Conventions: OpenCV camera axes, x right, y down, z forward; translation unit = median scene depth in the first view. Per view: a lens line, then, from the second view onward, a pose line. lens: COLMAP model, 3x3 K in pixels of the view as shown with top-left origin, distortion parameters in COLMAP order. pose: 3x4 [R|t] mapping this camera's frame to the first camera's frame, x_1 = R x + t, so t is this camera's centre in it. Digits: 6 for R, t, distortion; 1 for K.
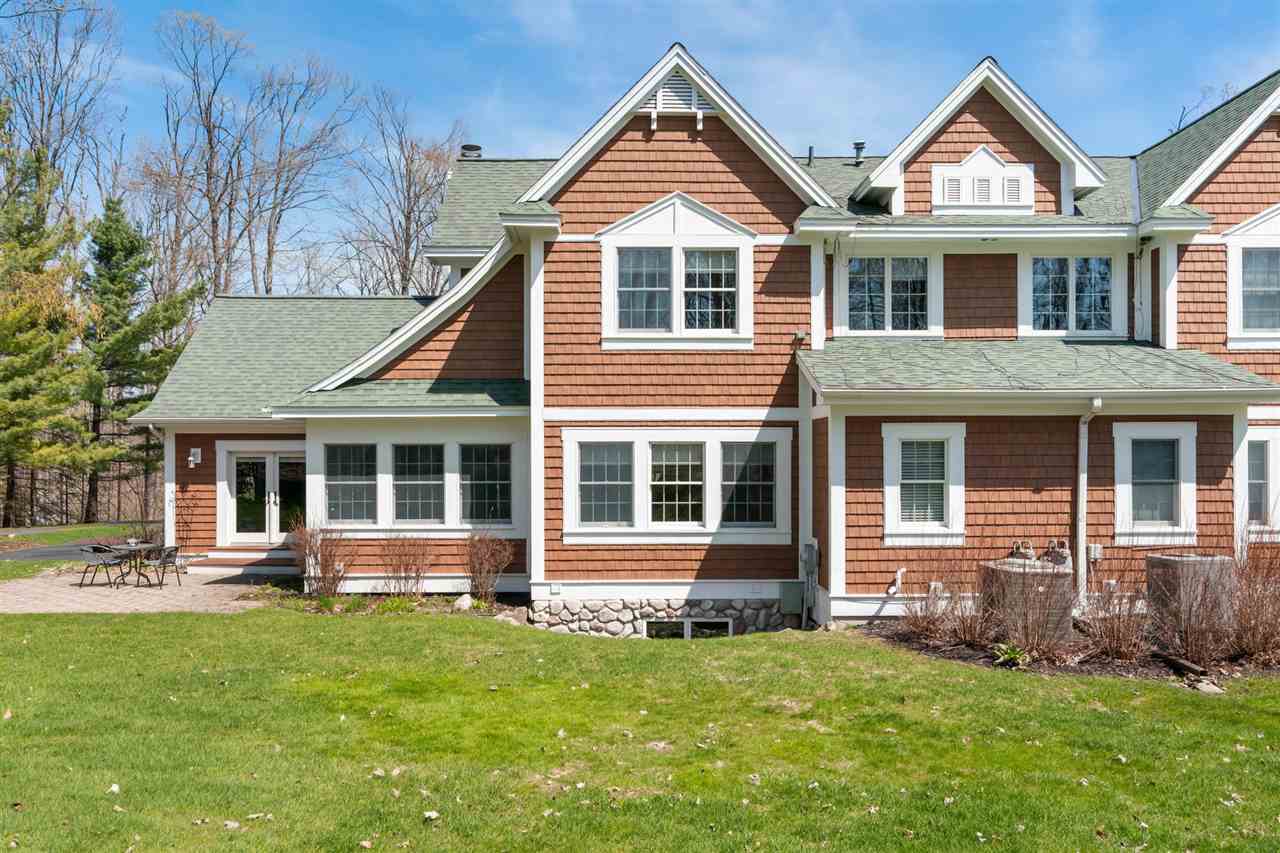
lens RADIAL K [[932.0, 0, 642.1], [0, 932.0, 449.7], [0, 0, 1]] dist [0.005642, 0.004177]
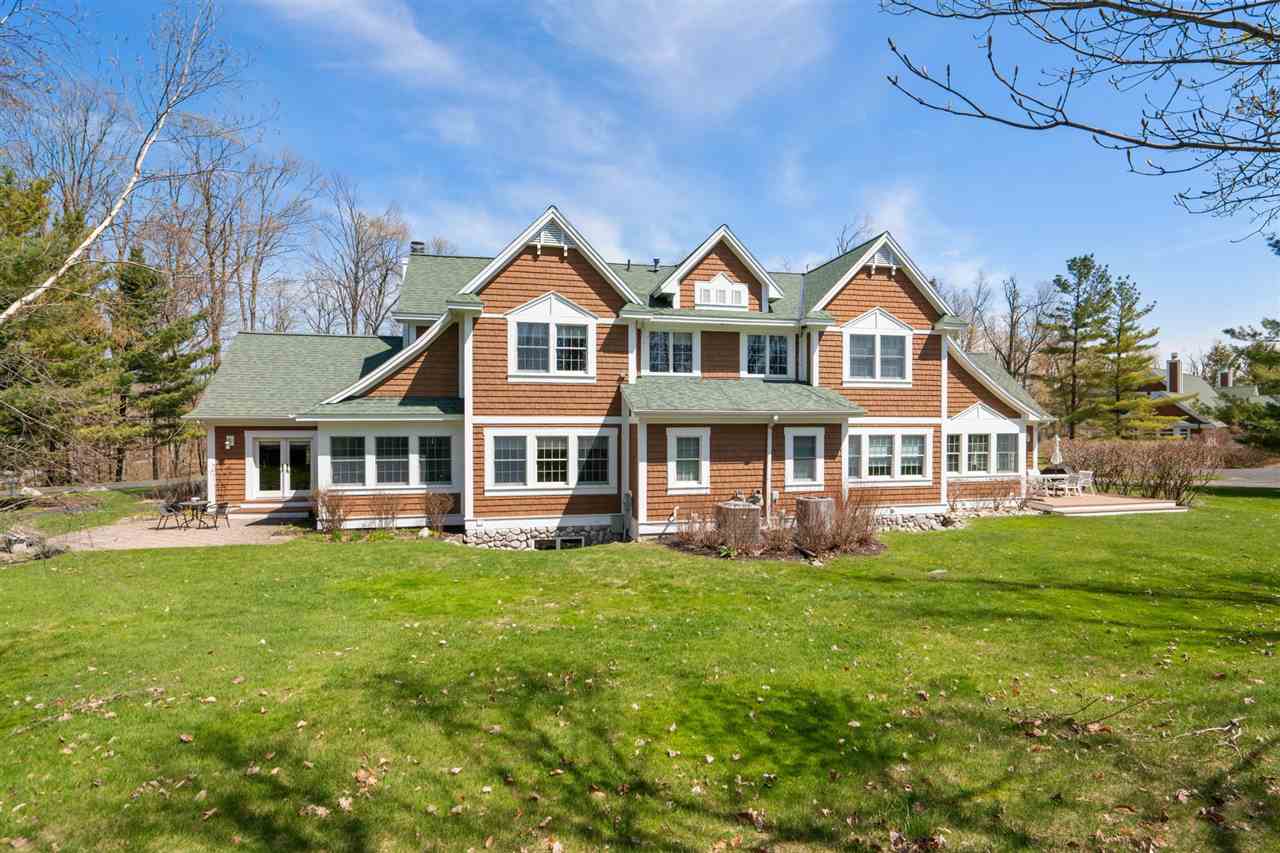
lens RADIAL K [[616.8, 0, 640.0], [0, 616.8, 426.5], [0, 0, 1]] dist [-0.000367, 0.000442]
pose [[0.980932, 0.000535, 0.194352, -0.025165], [-0.002118, 0.999966, 0.007938, -0.035209], [-0.194341, -0.008198, 0.980900, -0.154905]]
